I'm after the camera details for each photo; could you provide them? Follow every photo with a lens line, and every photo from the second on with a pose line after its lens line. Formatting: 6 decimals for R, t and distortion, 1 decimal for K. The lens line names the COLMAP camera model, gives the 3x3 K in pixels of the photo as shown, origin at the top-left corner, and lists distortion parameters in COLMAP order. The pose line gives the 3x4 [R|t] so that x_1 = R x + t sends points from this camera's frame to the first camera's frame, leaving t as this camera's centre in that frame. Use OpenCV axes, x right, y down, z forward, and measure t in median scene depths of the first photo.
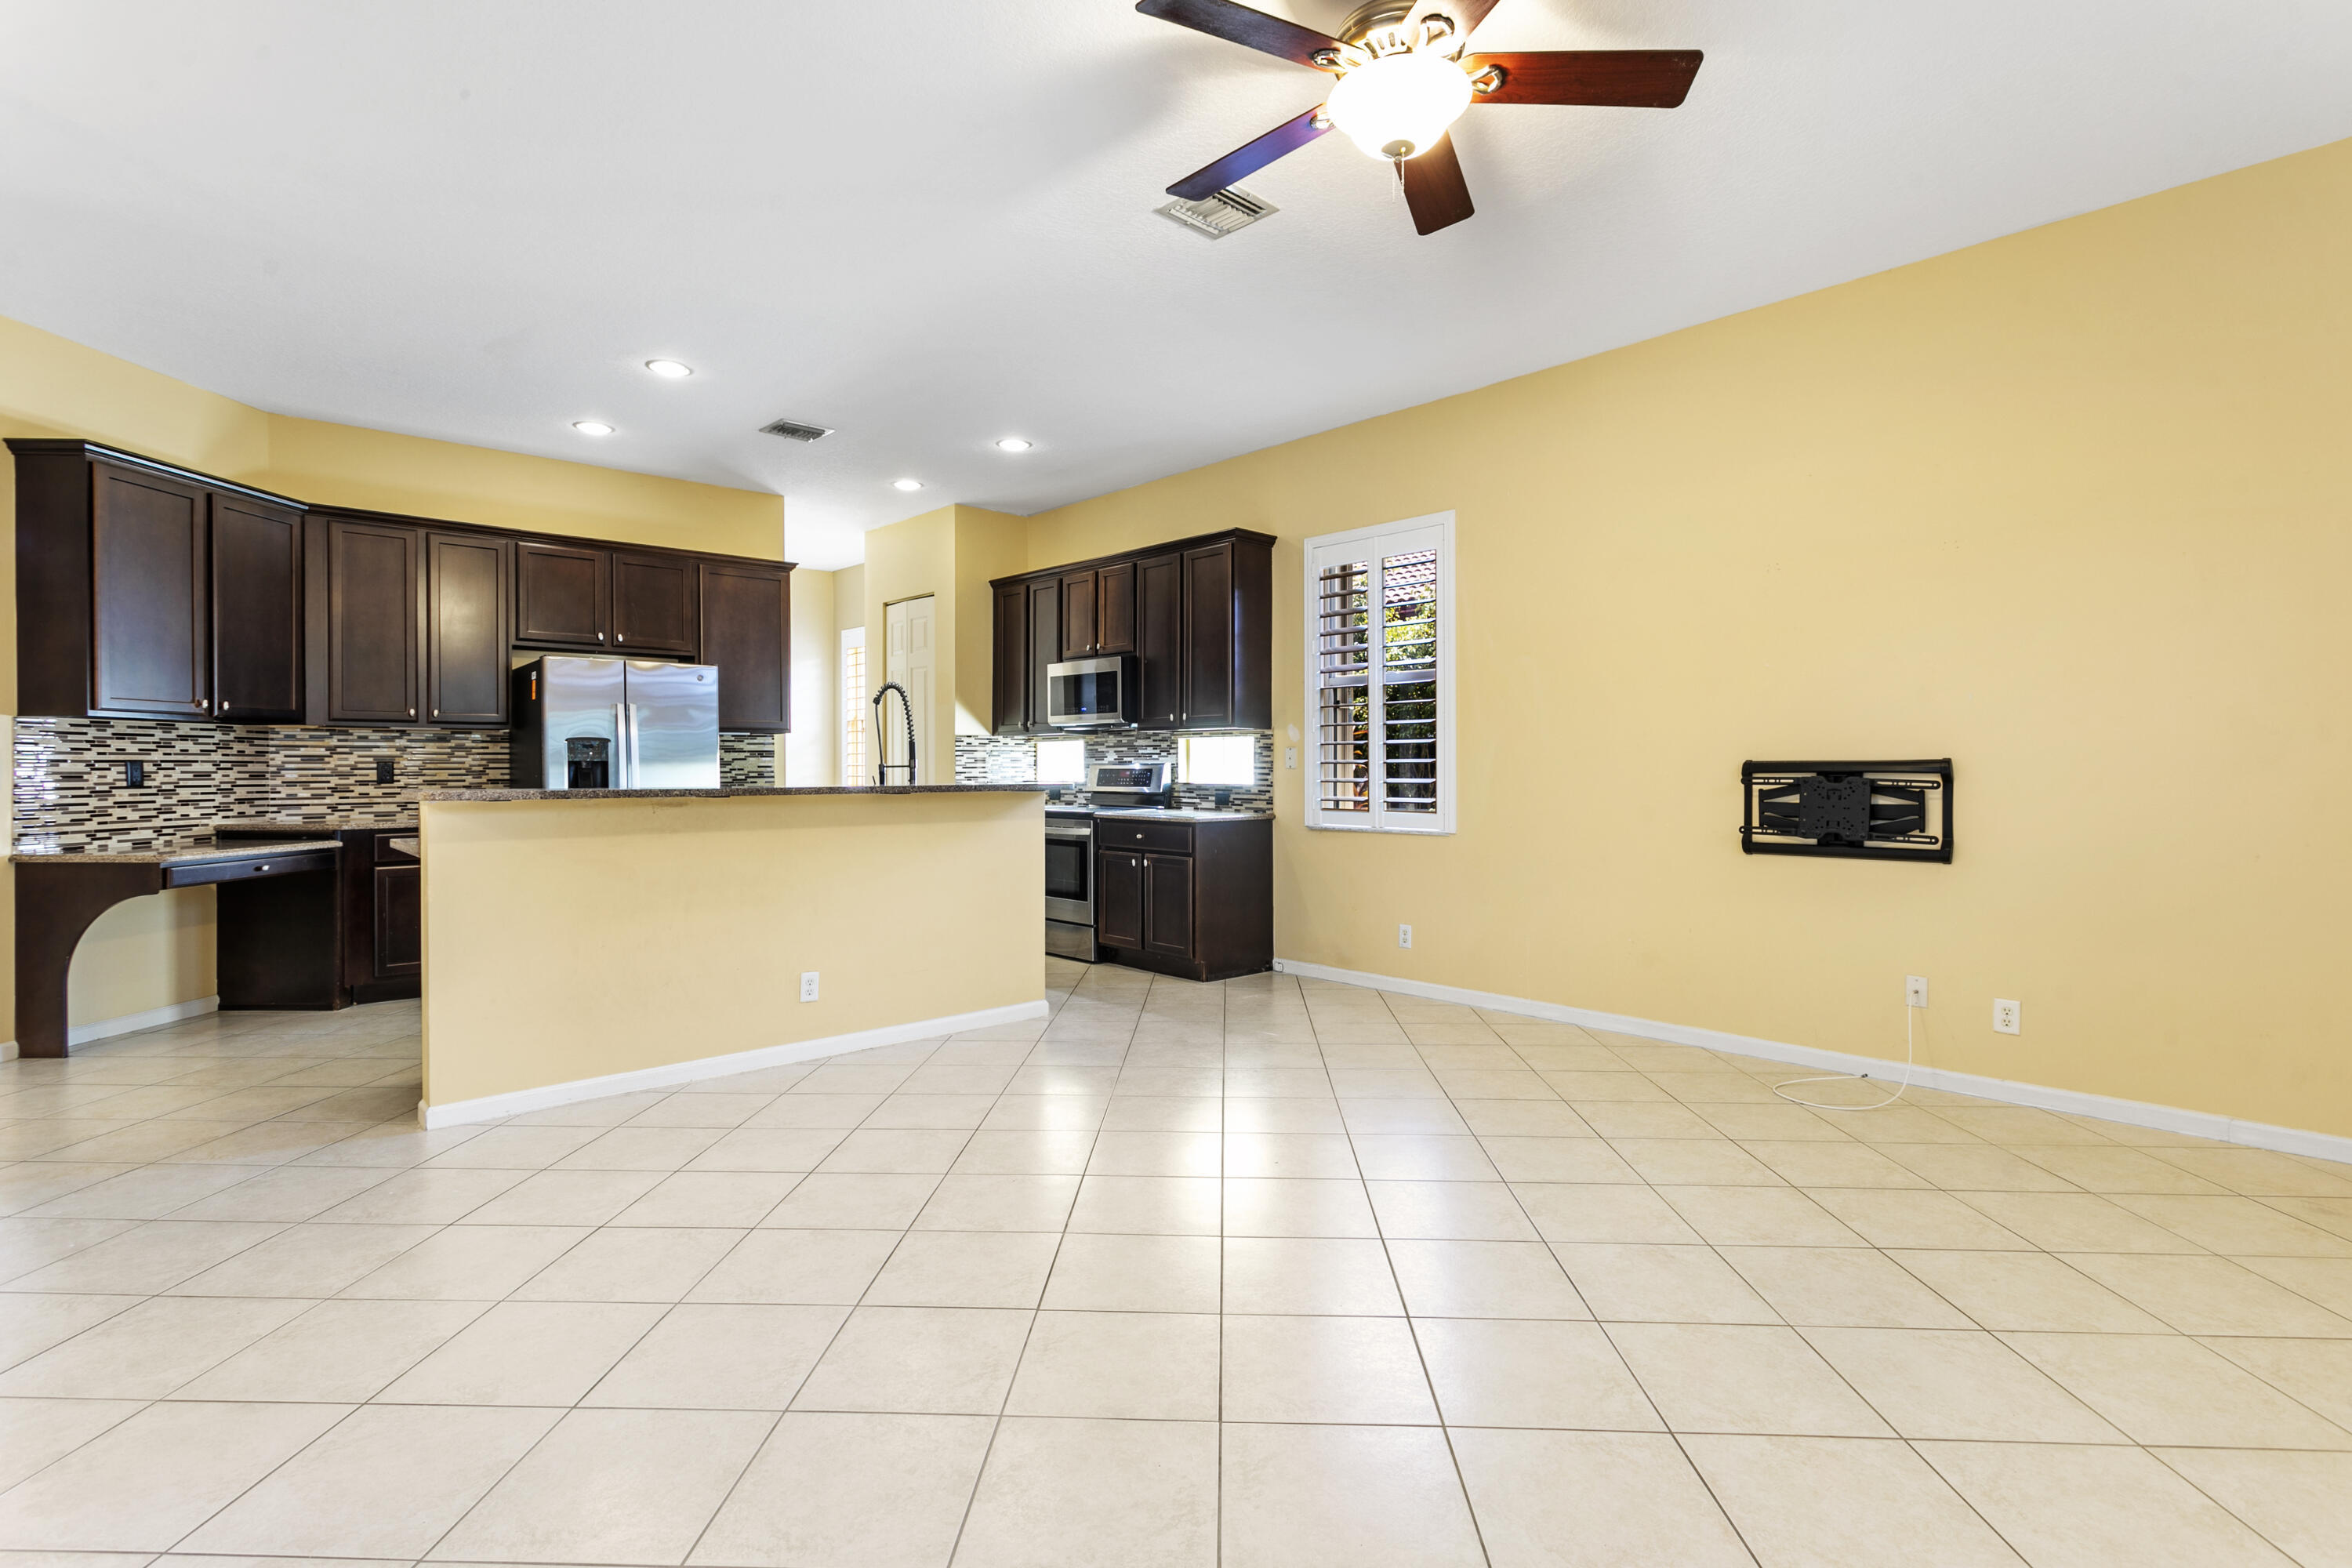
lens RADIAL K [[1124.2, 0, 1170.8], [0, 1124.2, 771.9], [0, 0, 1]] dist [0.005197, -0.000503]
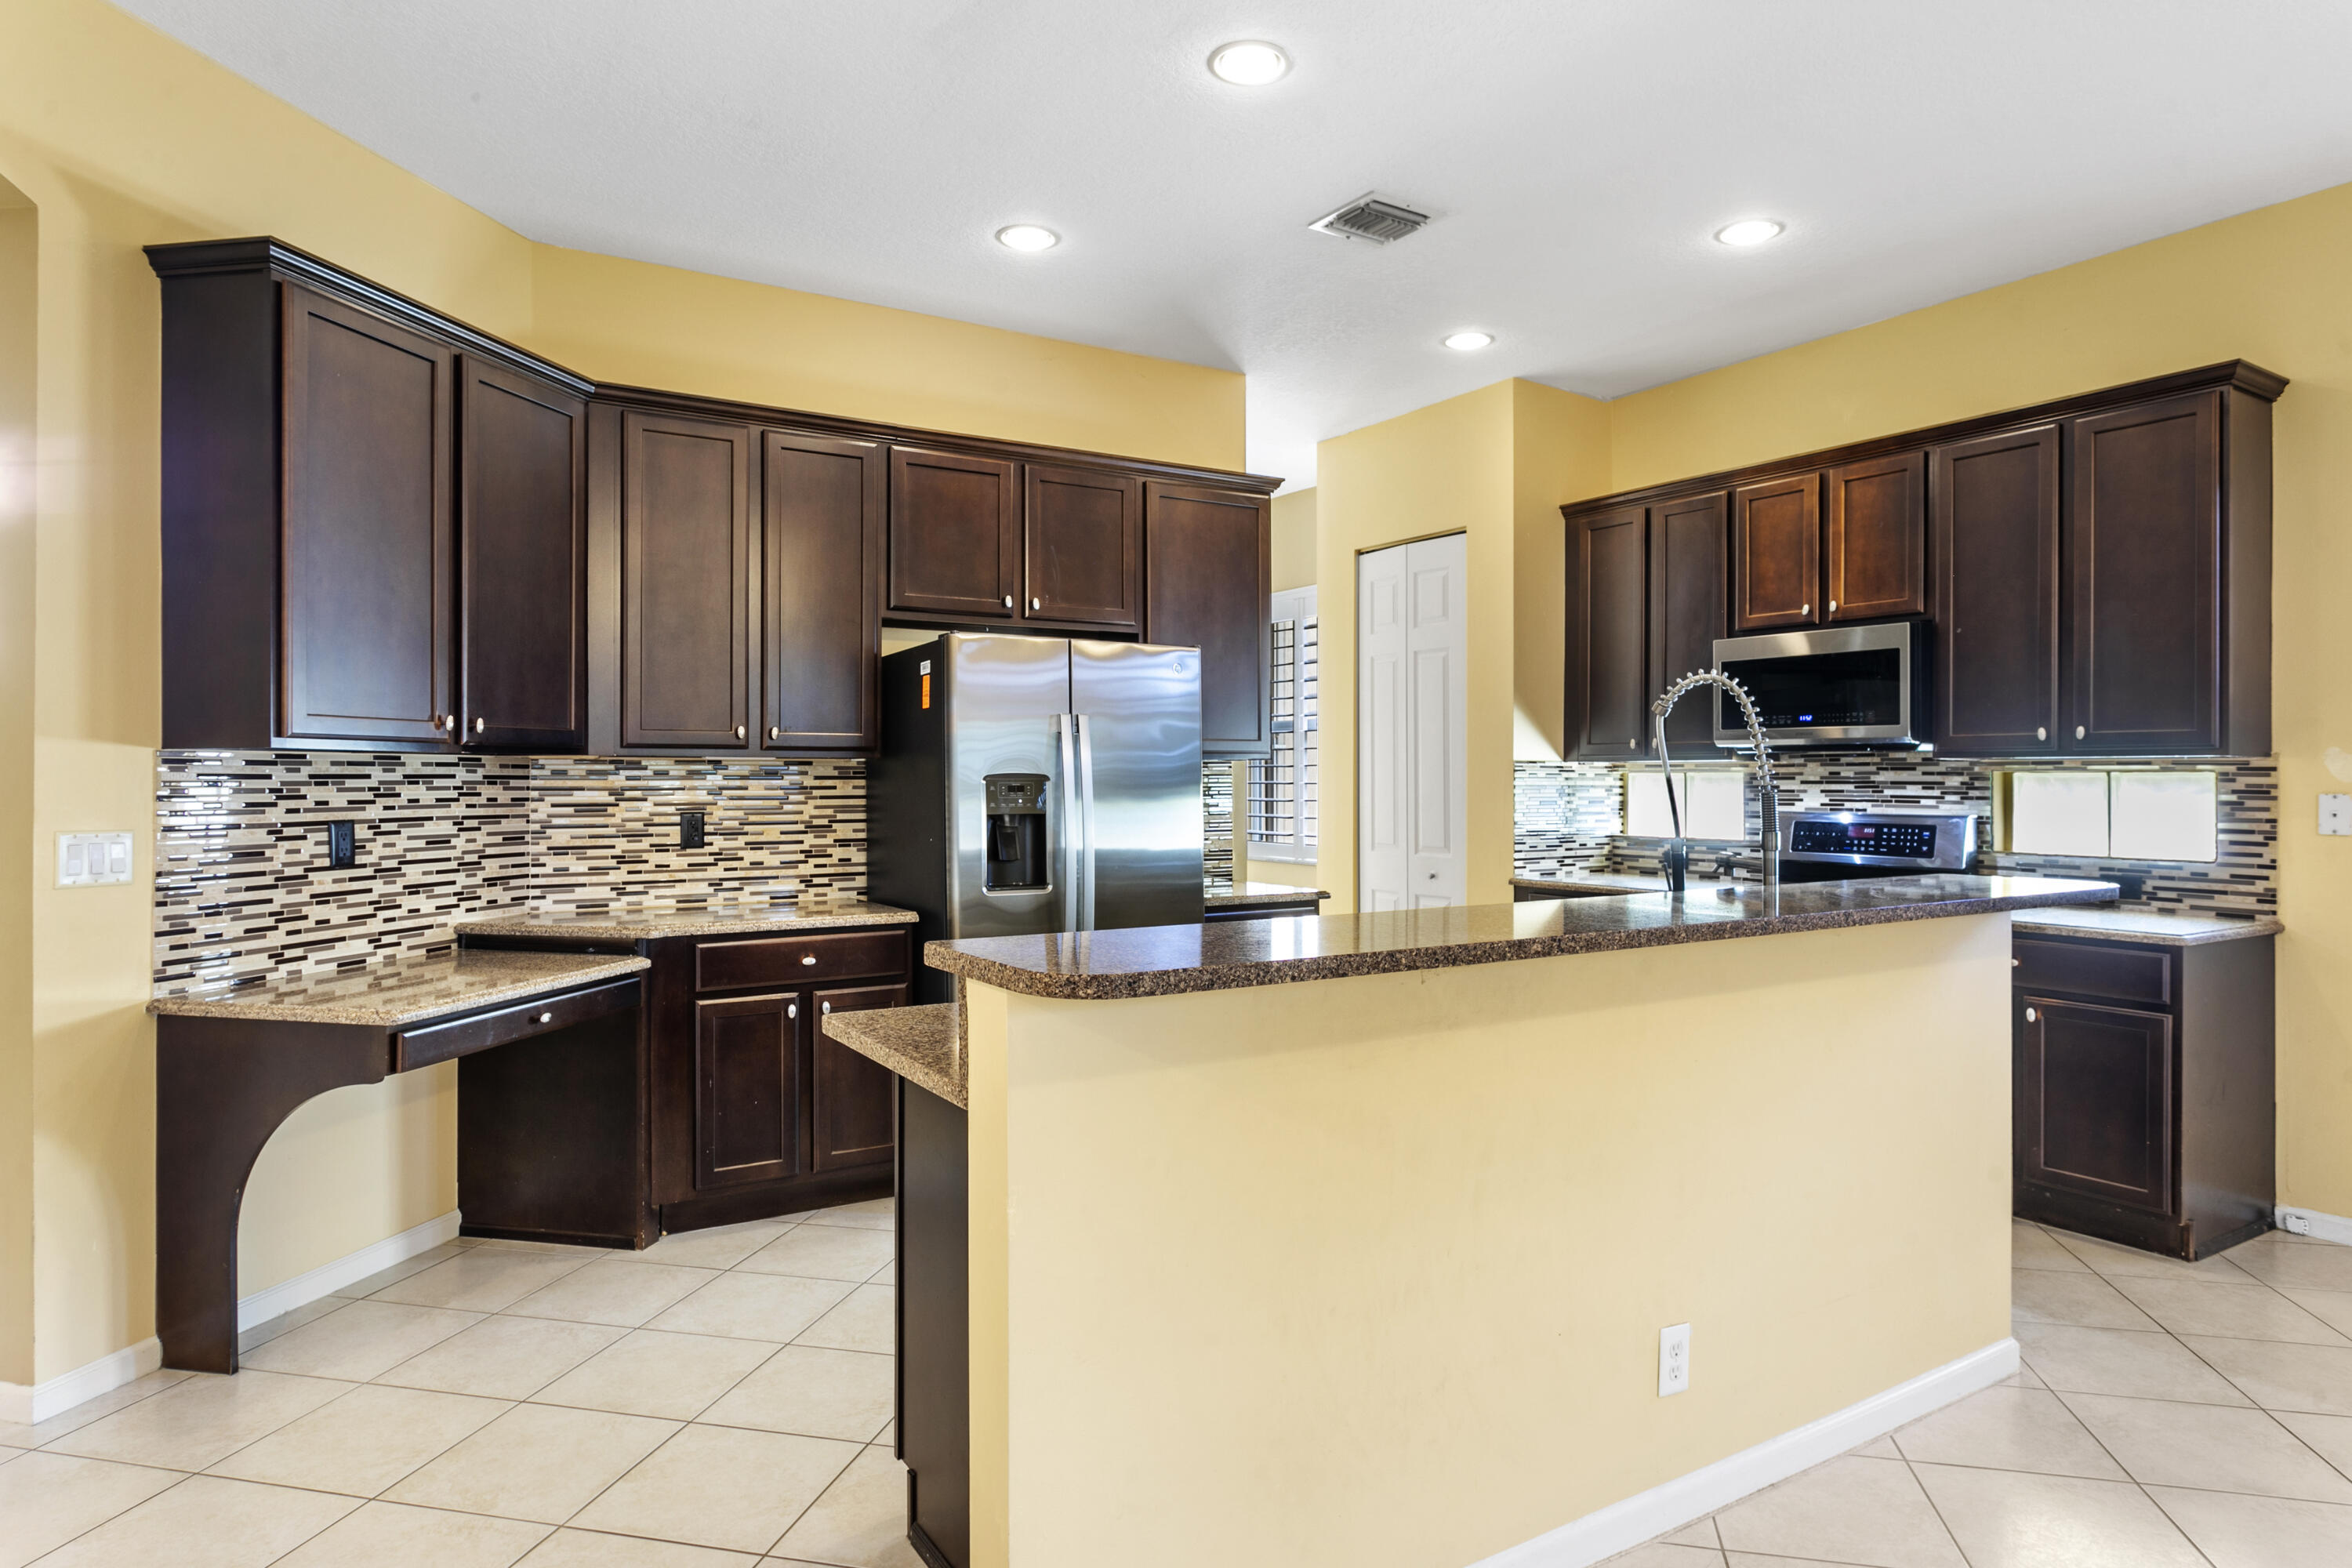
lens RADIAL K [[1346.0, 0, 1176.5], [0, 1346.0, 778.9], [0, 0, 1]] dist [-0.022682, 0.017381]
pose [[0.984383, 0.002753, -0.176021, -0.347450], [-0.003471, 0.999987, -0.003771, -0.028270], [0.176009, 0.004323, 0.984379, 0.369555]]
